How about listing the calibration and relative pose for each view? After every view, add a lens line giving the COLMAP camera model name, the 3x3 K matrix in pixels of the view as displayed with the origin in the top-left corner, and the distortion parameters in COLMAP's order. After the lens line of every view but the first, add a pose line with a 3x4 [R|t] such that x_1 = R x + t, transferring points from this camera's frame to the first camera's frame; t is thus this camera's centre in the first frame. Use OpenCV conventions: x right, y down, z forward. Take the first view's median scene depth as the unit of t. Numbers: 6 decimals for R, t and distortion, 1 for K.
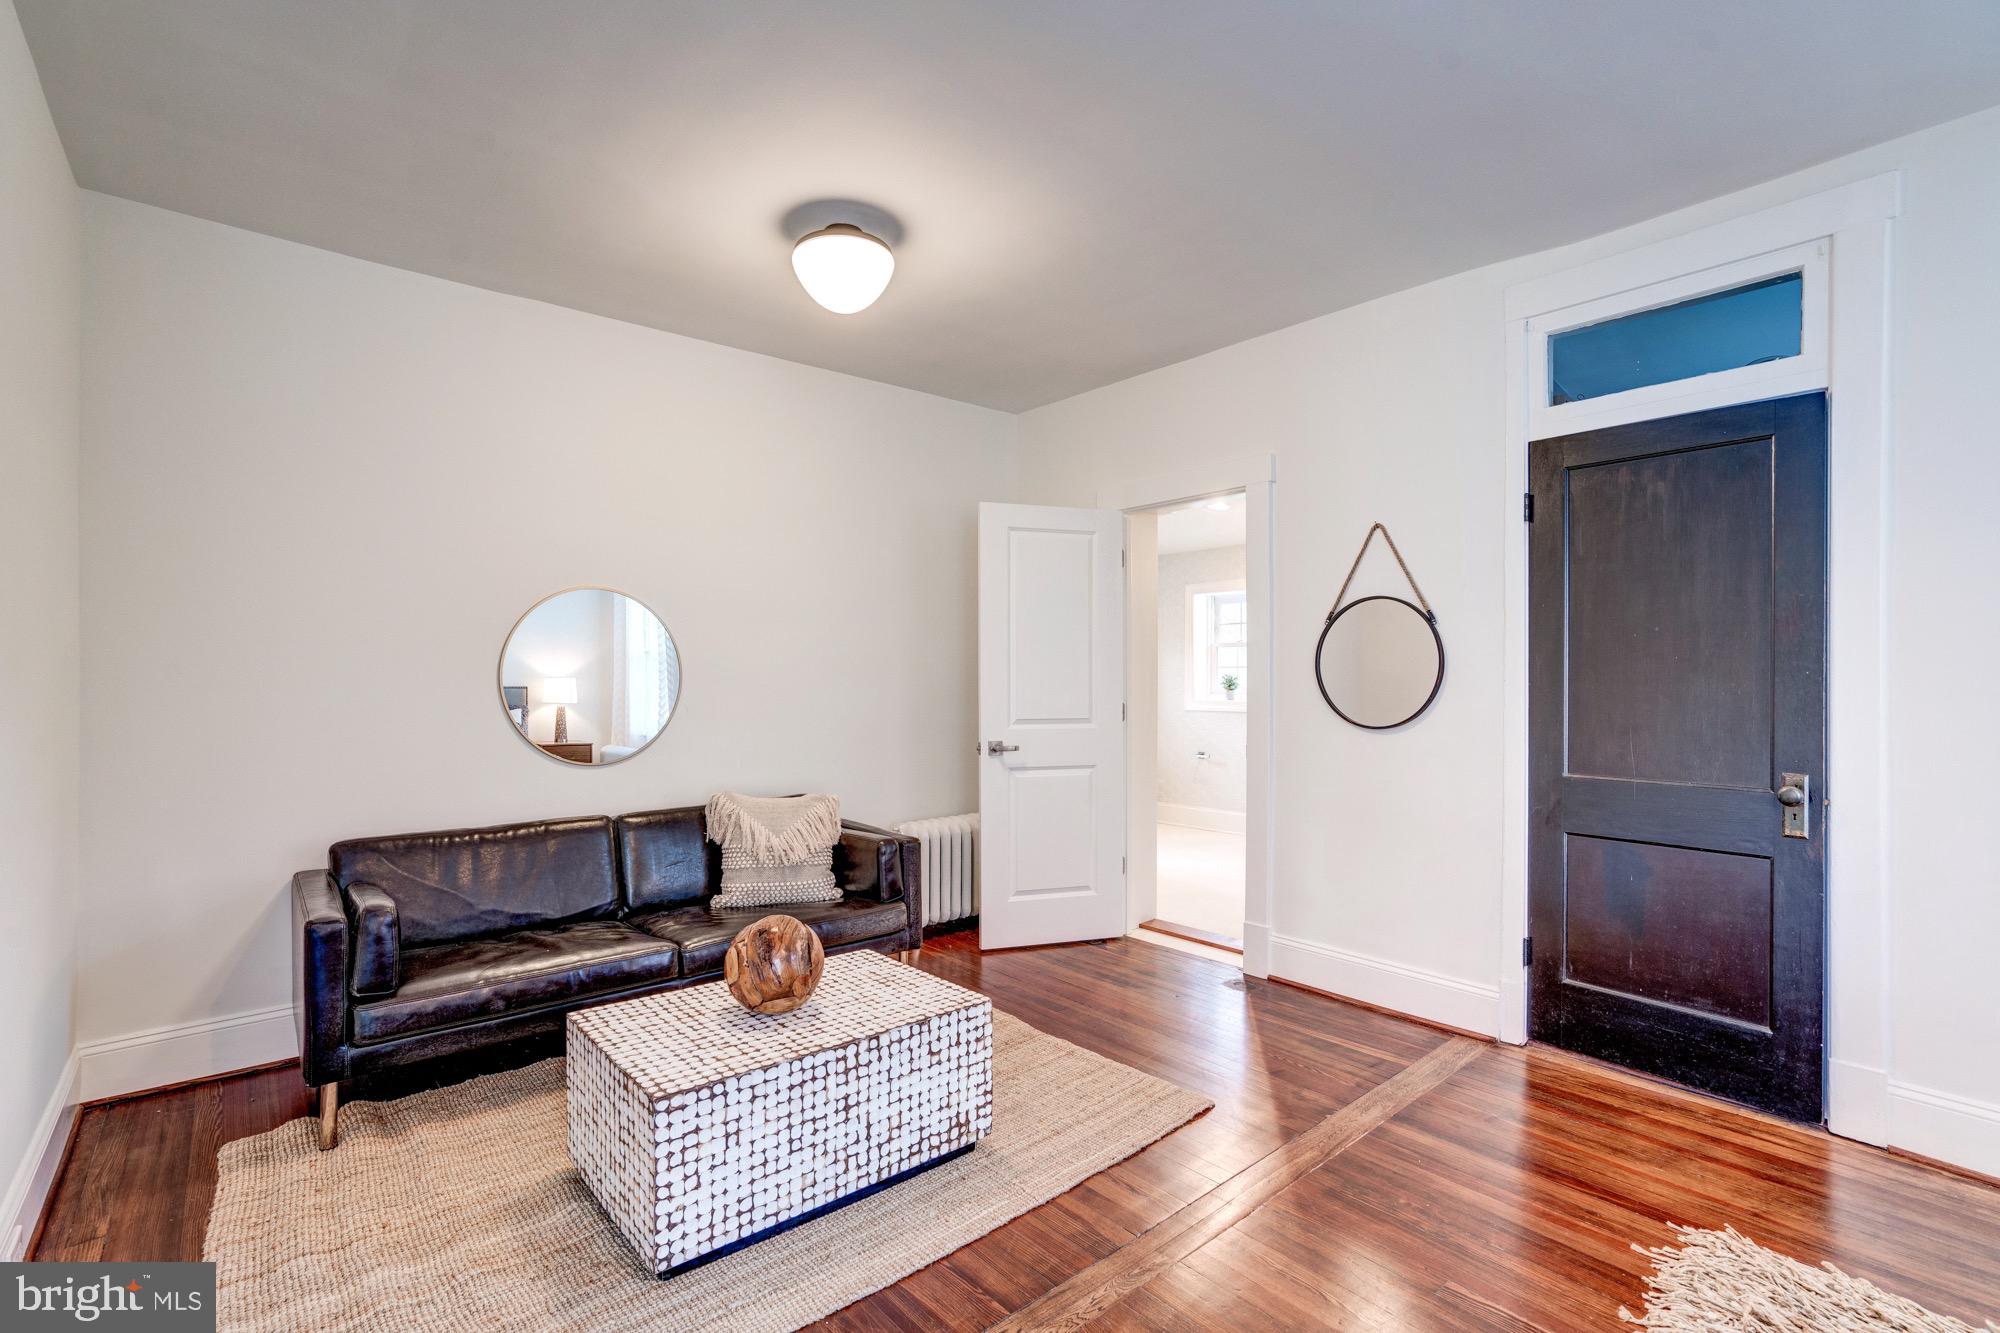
lens RADIAL K [[951.0, 0, 989.6], [0, 951.0, 672.1], [0, 0, 1]] dist [-0.043348, 0.032043]
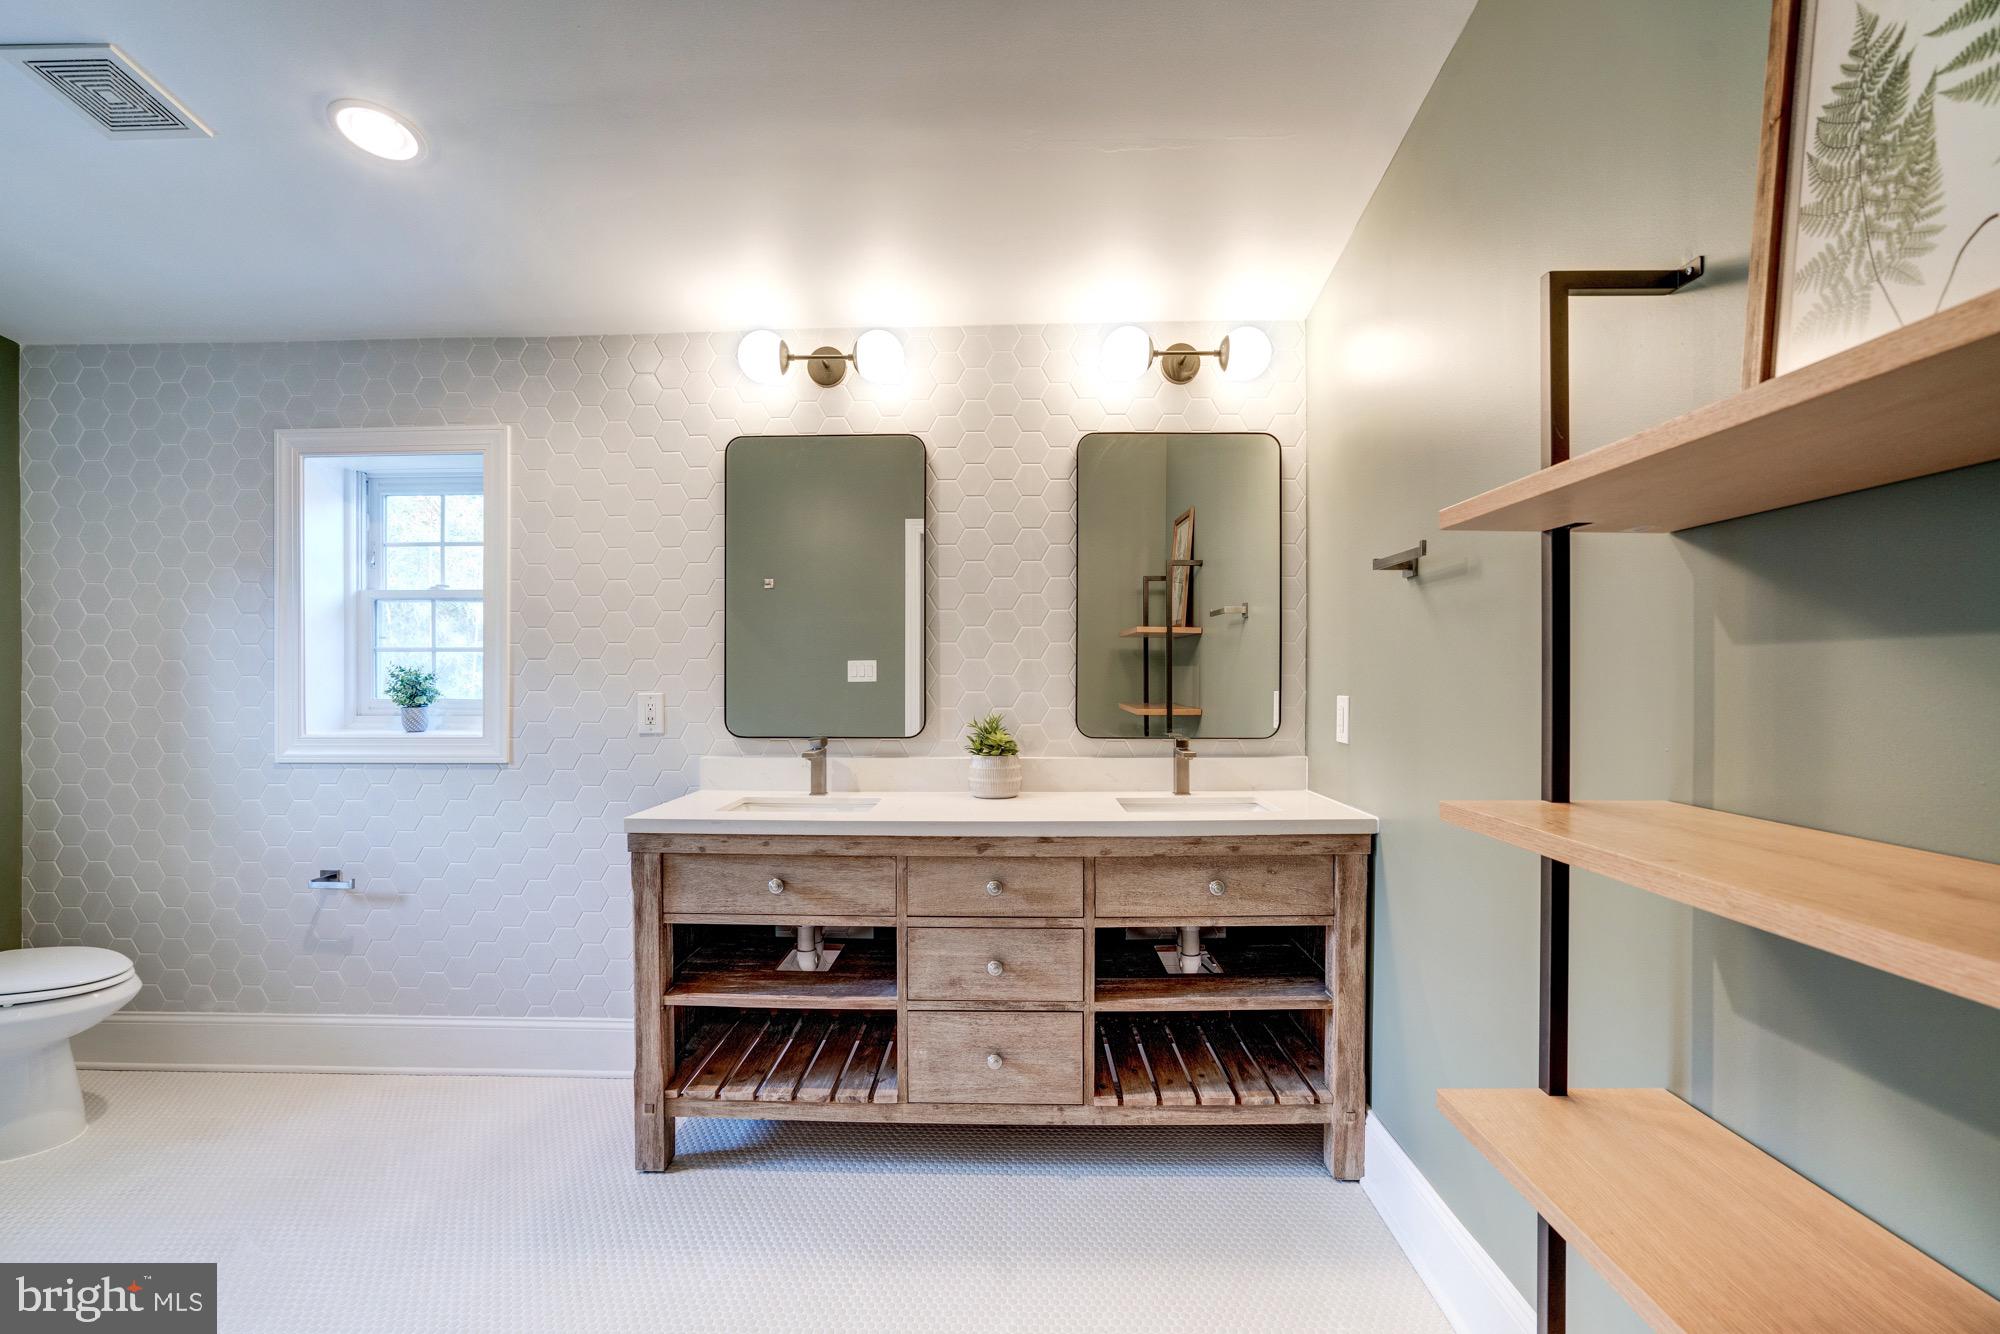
lens RADIAL K [[938.0, 0, 1027.2], [0, 938.0, 677.2], [0, 0, 1]] dist [-0.051343, 0.031052]
pose [[0.673056, -0.006468, 0.739564, 0.137128], [0.001452, 0.999971, 0.007424, 0.002259], [-0.739591, -0.003923, 0.673046, 0.534559]]
